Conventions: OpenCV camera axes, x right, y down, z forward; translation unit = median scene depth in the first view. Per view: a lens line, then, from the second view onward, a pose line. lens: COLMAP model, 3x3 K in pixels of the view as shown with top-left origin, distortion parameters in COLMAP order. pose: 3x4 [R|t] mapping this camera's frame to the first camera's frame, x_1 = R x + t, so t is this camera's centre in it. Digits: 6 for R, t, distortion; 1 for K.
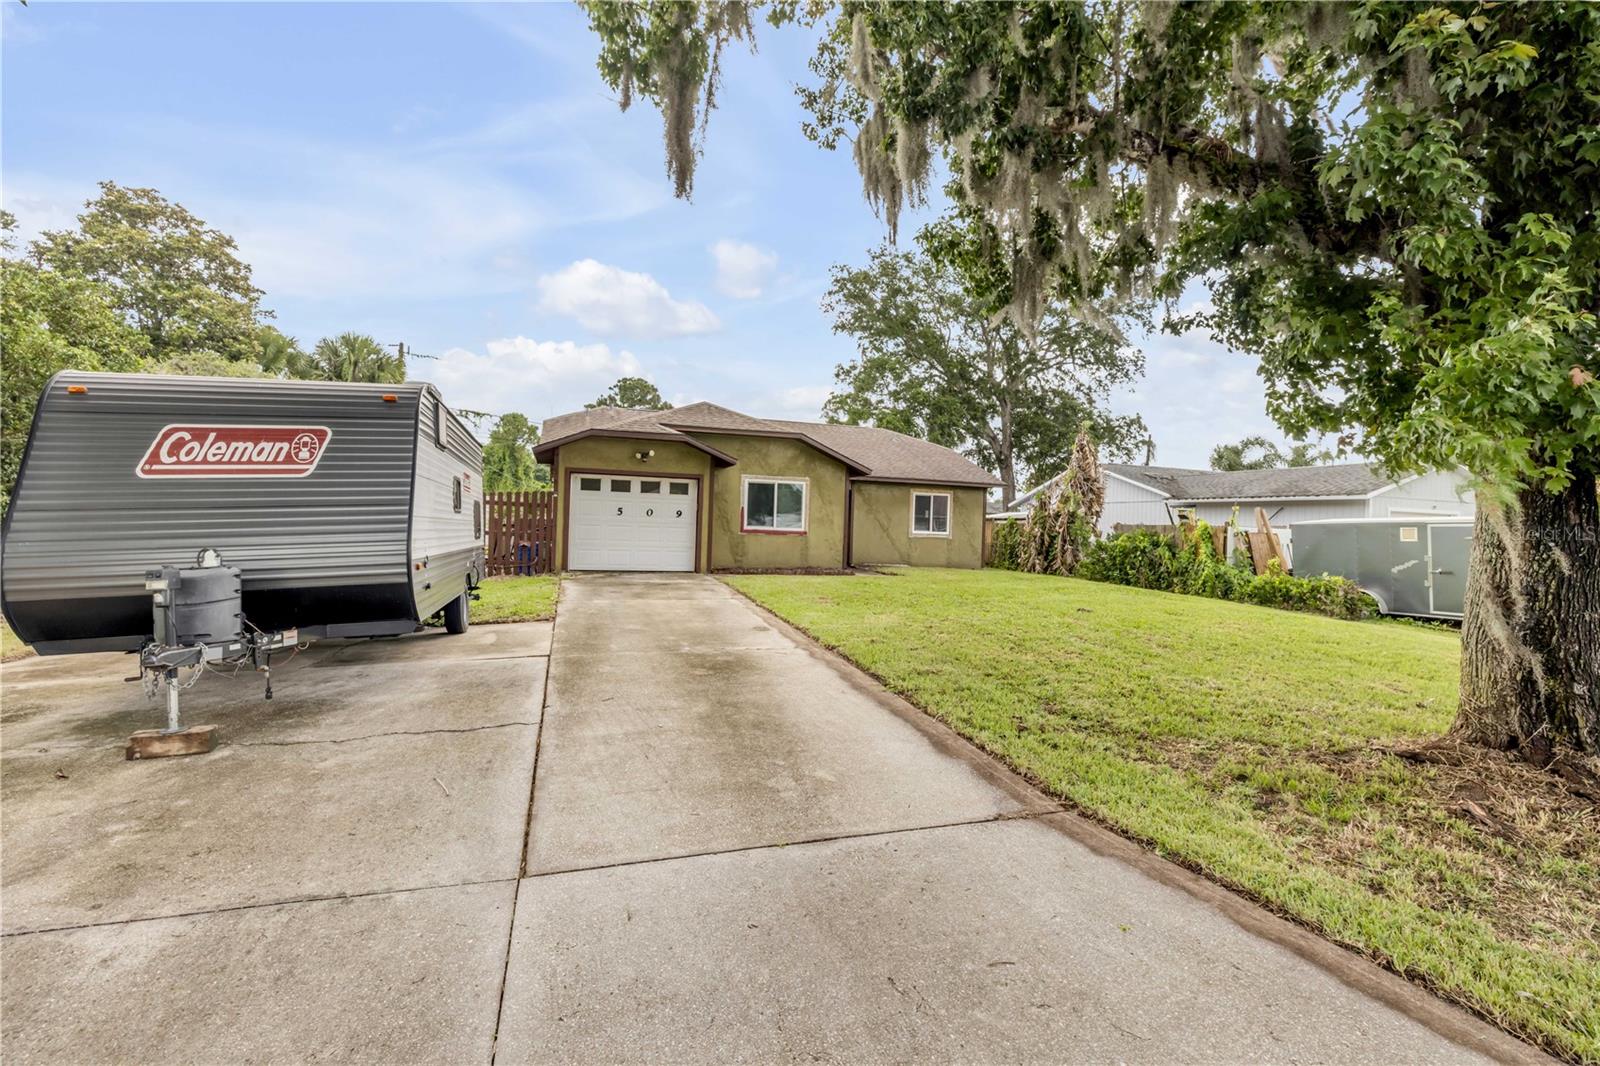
lens RADIAL K [[675.0, 0, 792.9], [0, 675.0, 524.0], [0, 0, 1]] dist [0.000329, -0.000111]
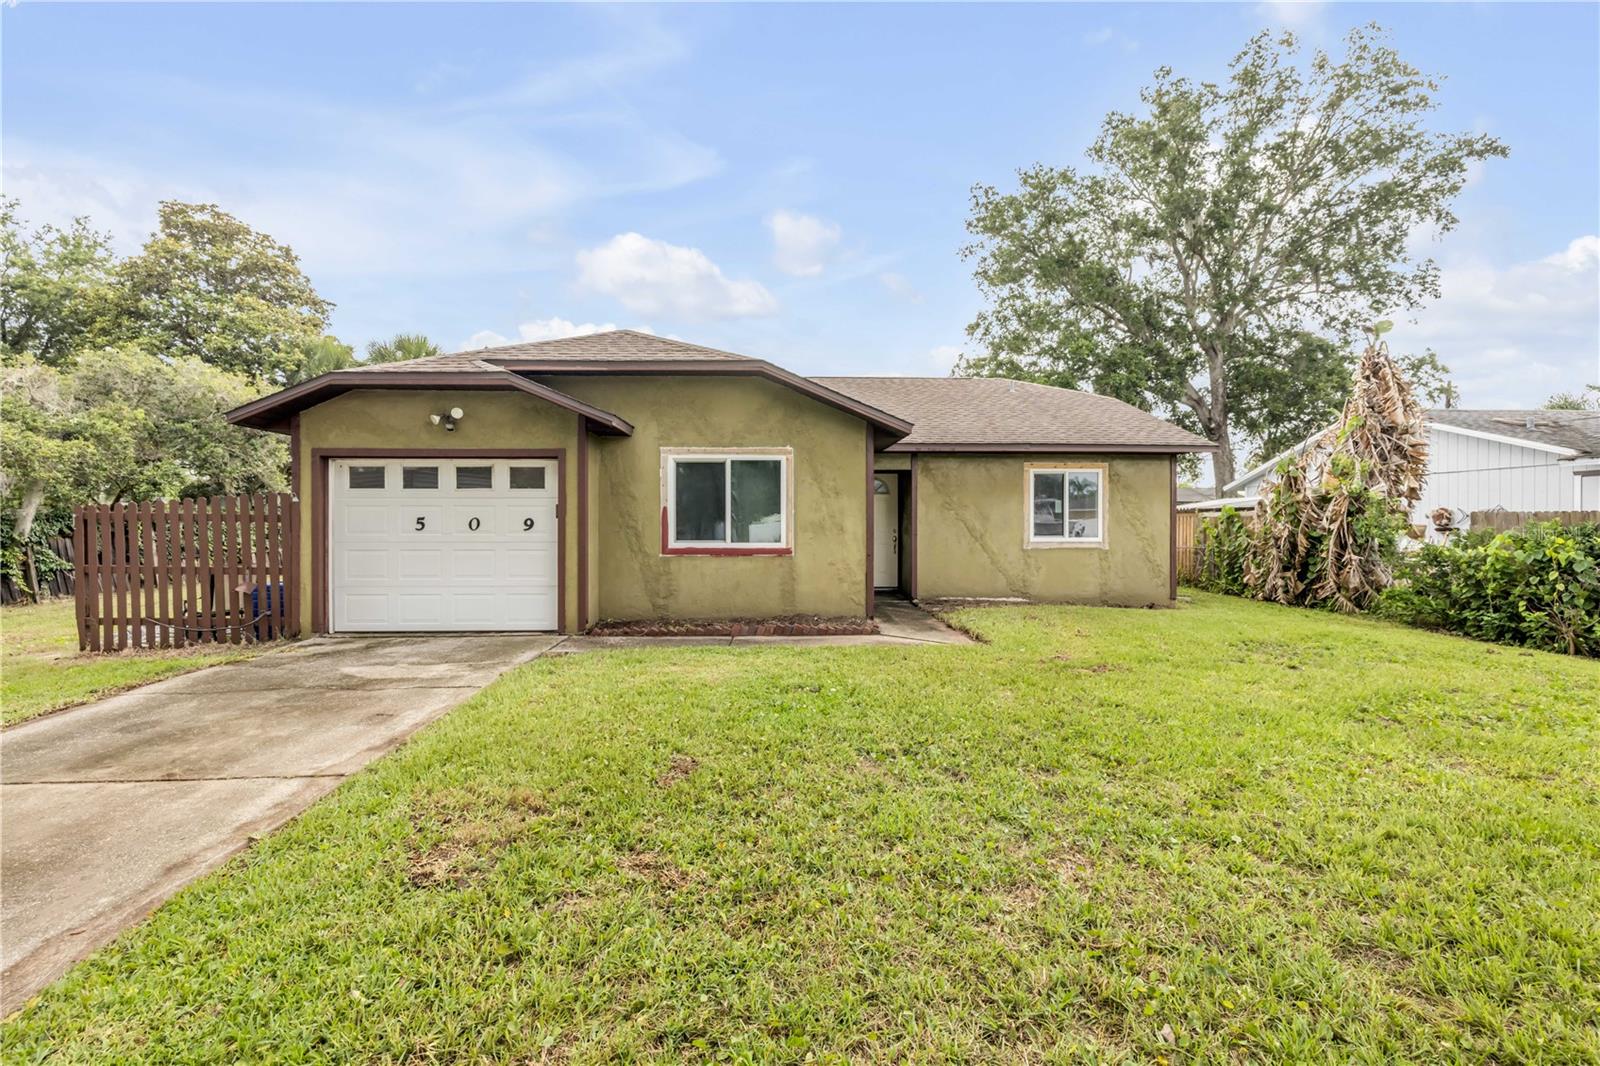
lens RADIAL K [[651.9, 0, 798.3], [0, 651.9, 527.4], [0, 0, 1]] dist [-0.002265, -0.000313]
pose [[0.963147, -0.030564, -0.267232, 0.115101], [0.031959, 0.999489, 0.000873, -0.004063], [0.267068, -0.009381, 0.963632, 0.359750]]
